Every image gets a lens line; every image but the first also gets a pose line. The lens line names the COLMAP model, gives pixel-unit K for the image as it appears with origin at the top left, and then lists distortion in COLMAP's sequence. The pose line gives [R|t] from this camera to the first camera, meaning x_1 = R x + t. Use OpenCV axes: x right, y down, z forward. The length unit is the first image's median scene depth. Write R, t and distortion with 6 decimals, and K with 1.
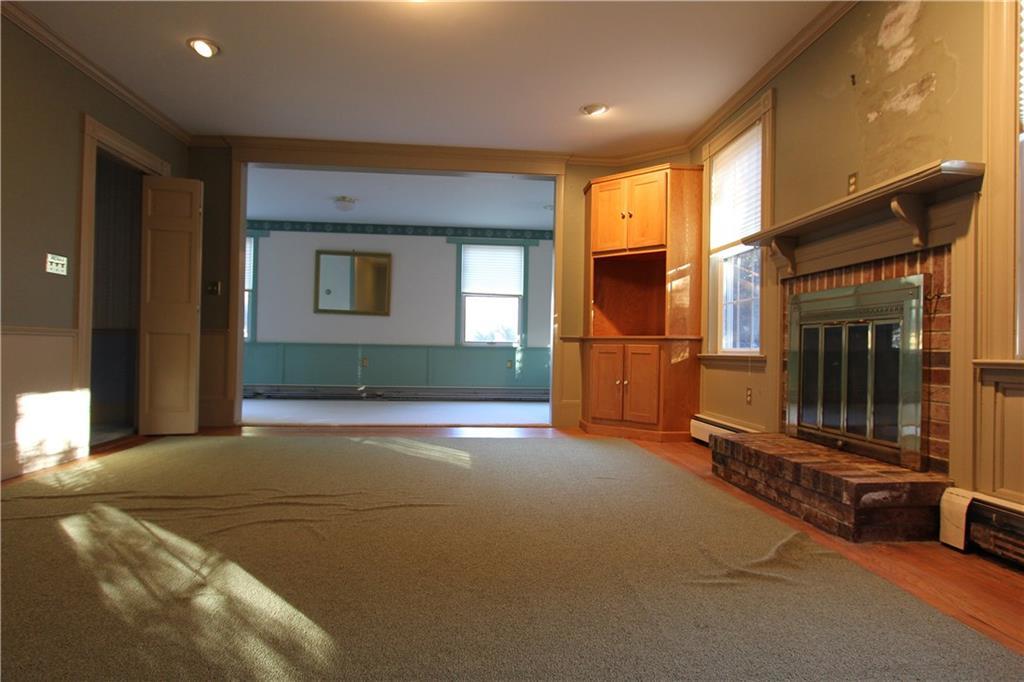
lens RADIAL K [[590.8, 0, 512.0], [0, 590.8, 341.0], [0, 0, 1]] dist [-0.001616, -0.000571]
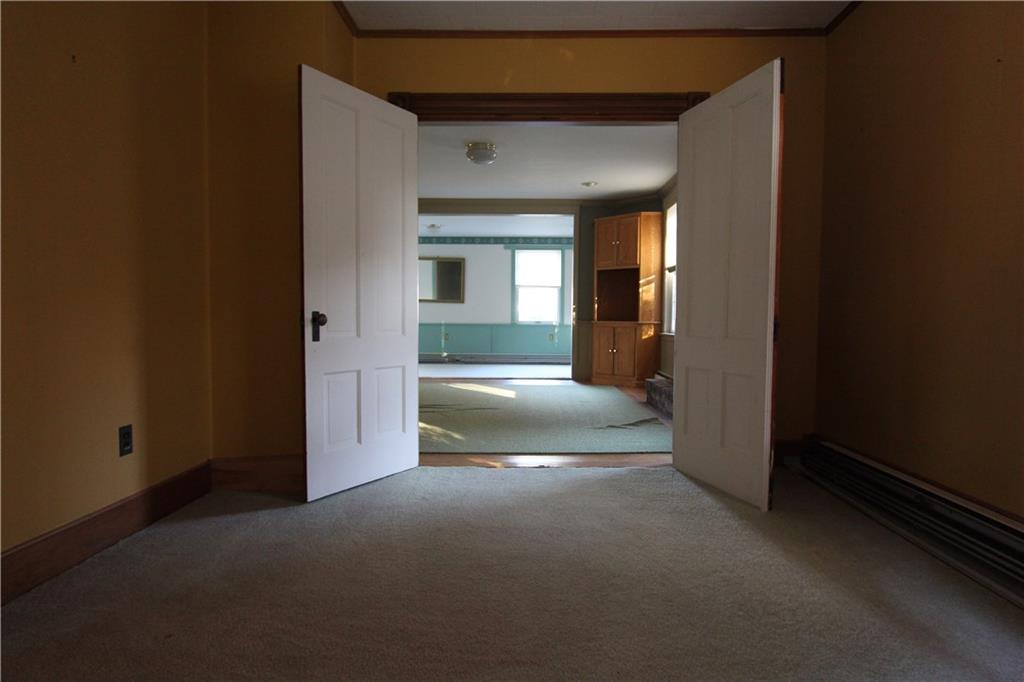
lens RADIAL K [[590.8, 0, 512.0], [0, 590.8, 341.0], [0, 0, 1]] dist [-0.001616, -0.000571]
pose [[0.993794, -0.007715, -0.110964, 0.086866], [0.014129, 0.998266, 0.057138, -0.046773], [0.110331, -0.058351, 0.992181, -0.557383]]
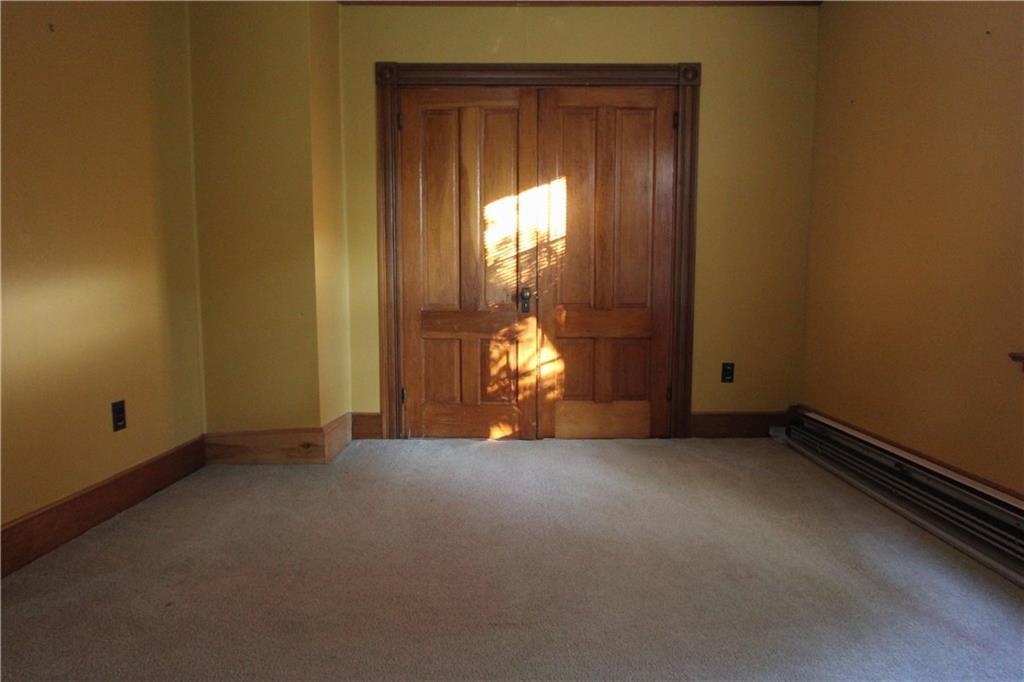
lens RADIAL K [[590.8, 0, 512.0], [0, 590.8, 341.0], [0, 0, 1]] dist [-0.001616, -0.000571]
pose [[0.995431, -0.007884, -0.095158, 0.101831], [0.017467, 0.994804, 0.100302, -0.047506], [0.093873, -0.101505, 0.990396, -0.712210]]
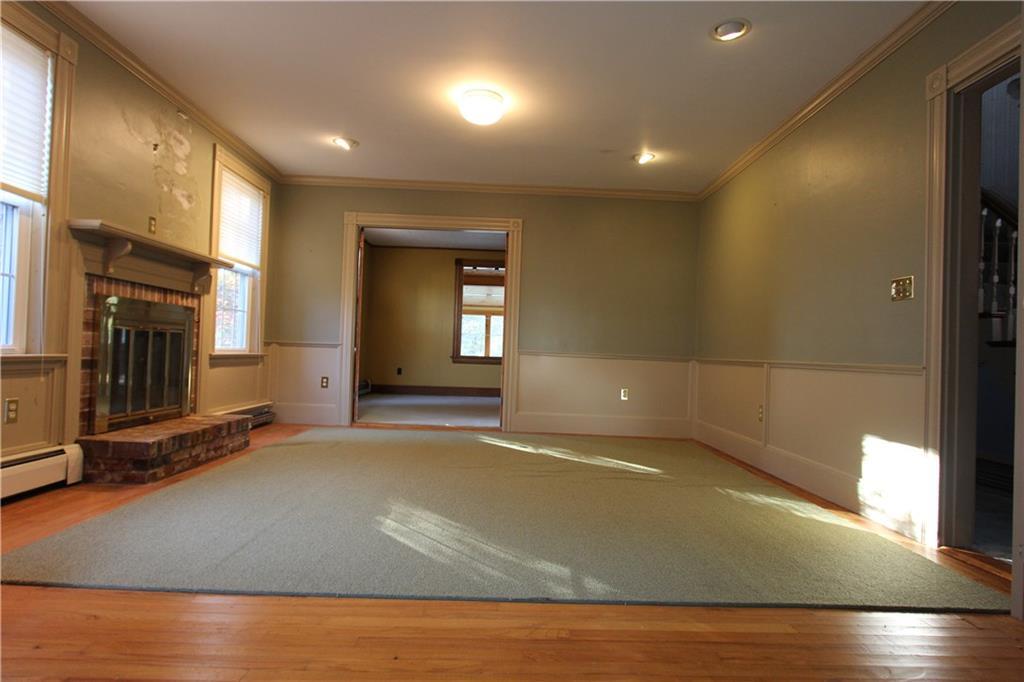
lens RADIAL K [[590.8, 0, 512.0], [0, 590.8, 341.0], [0, 0, 1]] dist [-0.001616, -0.000571]
pose [[-0.996265, -0.050665, 0.069916, -0.233209], [-0.053022, 0.998072, -0.032273, -0.001580], [-0.068146, -0.035860, -0.997031, 1.537097]]
